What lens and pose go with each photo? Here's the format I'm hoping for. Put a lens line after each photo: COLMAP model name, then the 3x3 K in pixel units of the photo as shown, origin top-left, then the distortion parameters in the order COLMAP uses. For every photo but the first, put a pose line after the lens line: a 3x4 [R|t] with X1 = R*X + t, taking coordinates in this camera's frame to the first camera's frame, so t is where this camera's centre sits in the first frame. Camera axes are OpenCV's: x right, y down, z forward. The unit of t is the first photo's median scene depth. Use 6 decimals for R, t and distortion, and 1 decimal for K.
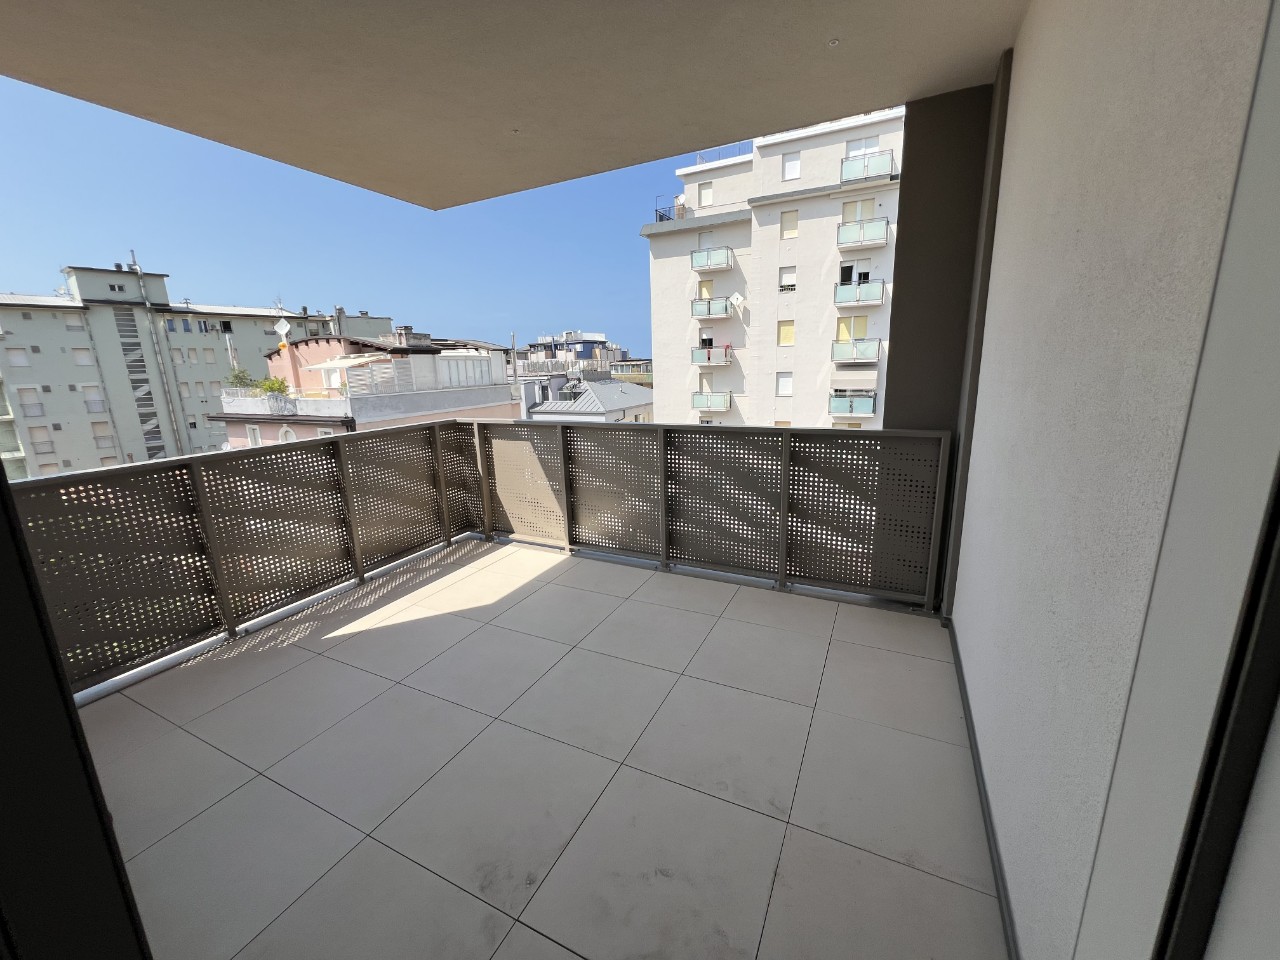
lens RADIAL K [[512.6, 0, 636.9], [0, 512.6, 473.9], [0, 0, 1]] dist [-0.002889, 0.000773]
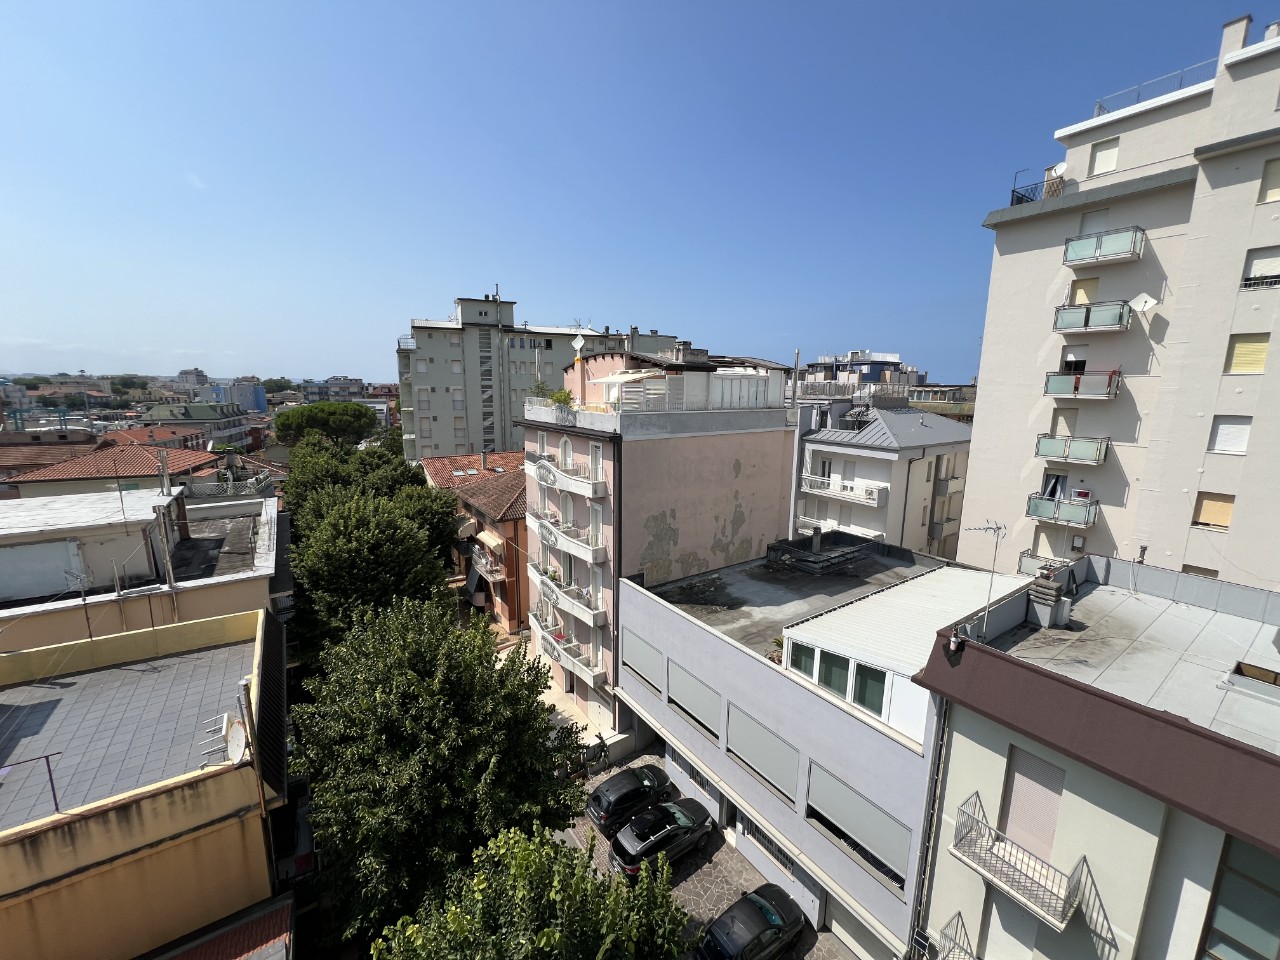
lens RADIAL K [[512.6, 0, 636.1], [0, 512.6, 473.7], [0, 0, 1]] dist [-0.002889, 0.000773]
pose [[0.871067, 0.121631, -0.475865, -0.036813], [-0.139003, 0.990291, -0.001326, -0.024458], [0.471084, 0.067301, 0.879517, 0.104565]]
